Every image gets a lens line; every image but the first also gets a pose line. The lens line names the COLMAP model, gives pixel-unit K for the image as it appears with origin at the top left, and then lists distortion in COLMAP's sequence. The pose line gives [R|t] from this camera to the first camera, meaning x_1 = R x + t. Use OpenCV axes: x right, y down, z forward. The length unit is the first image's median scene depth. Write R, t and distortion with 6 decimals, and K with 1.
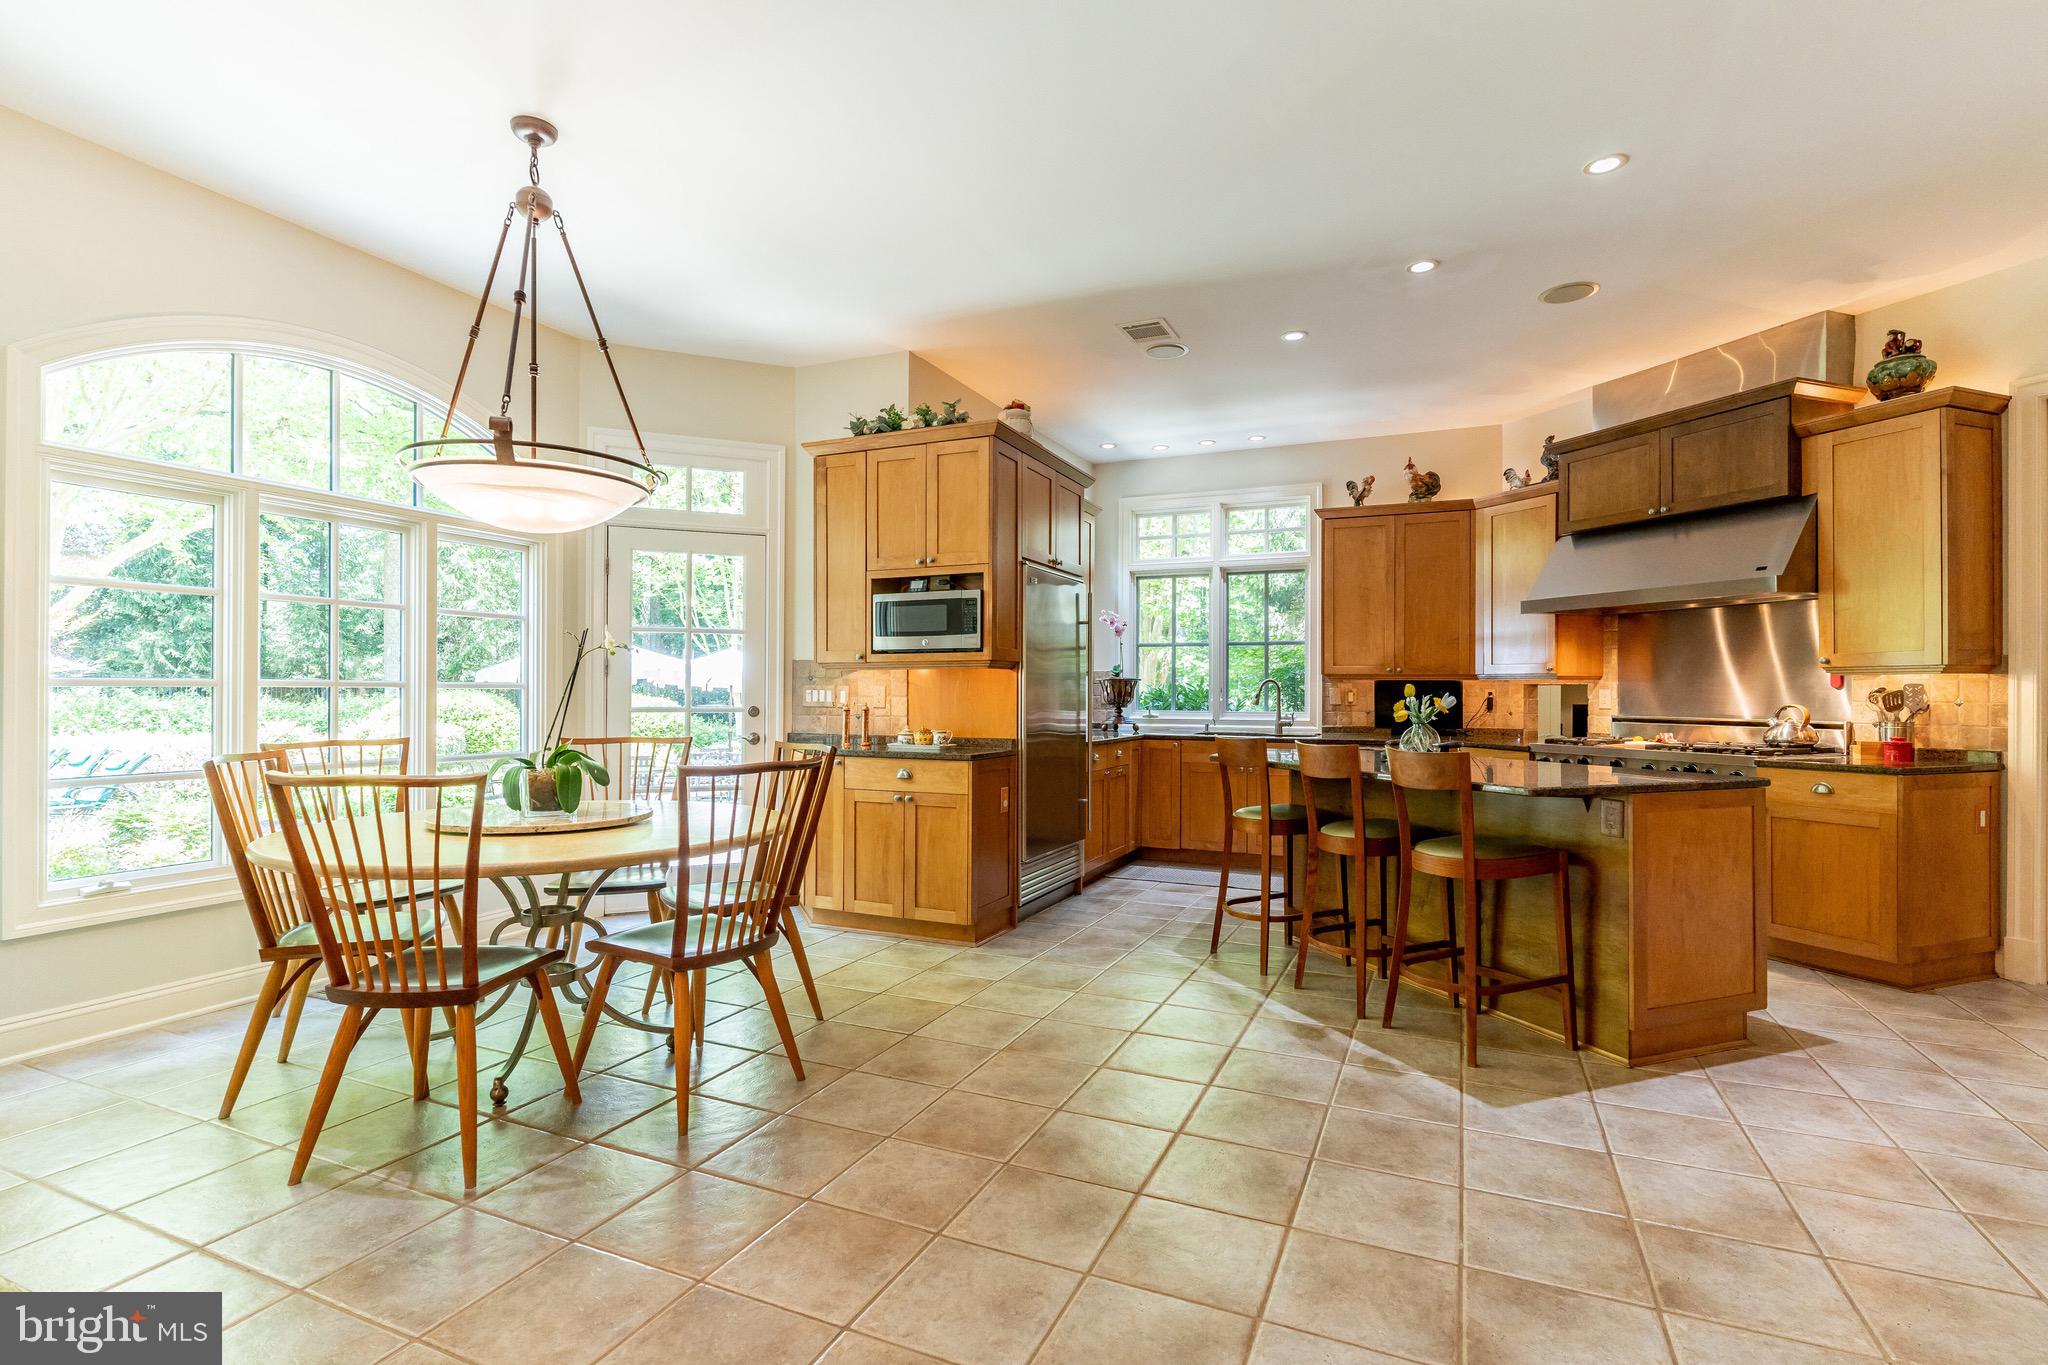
lens RADIAL K [[977.6, 0, 1021.7], [0, 977.6, 688.7], [0, 0, 1]] dist [0.002253, -0.000011]
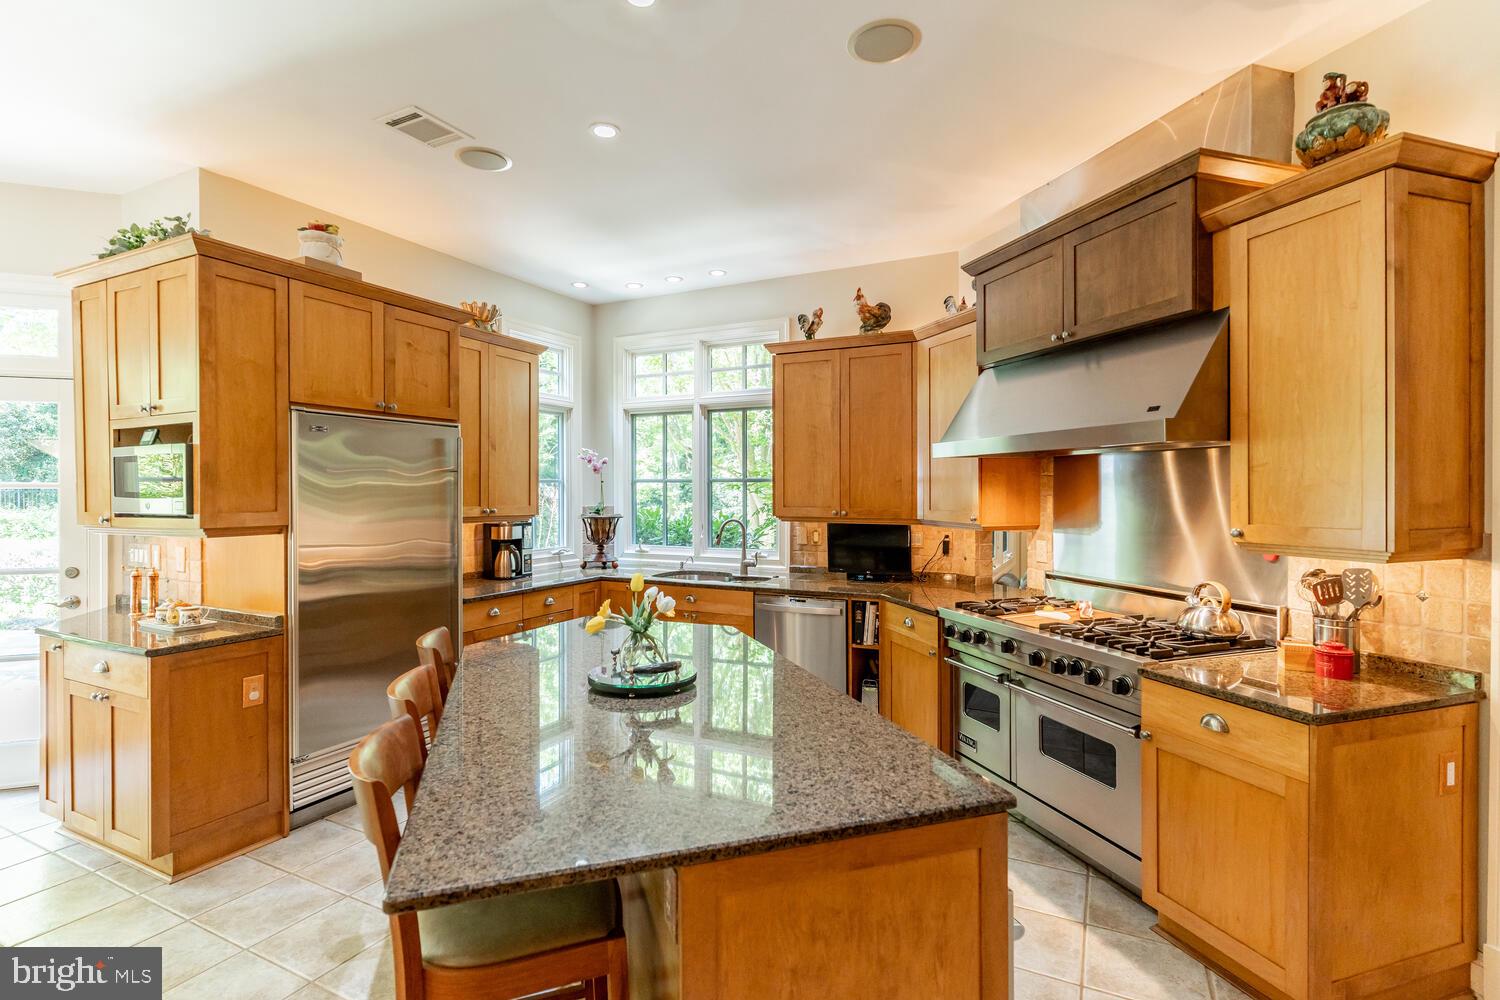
lens RADIAL K [[716.0, 0, 750.9], [0, 716.0, 495.3], [0, 0, 1]] dist [0.002253, -0.000011]
pose [[0.998798, -0.004531, -0.048800, 0.455690], [0.005125, 0.999914, 0.012040, -0.062179], [0.048741, -0.012276, 0.998736, 0.420236]]
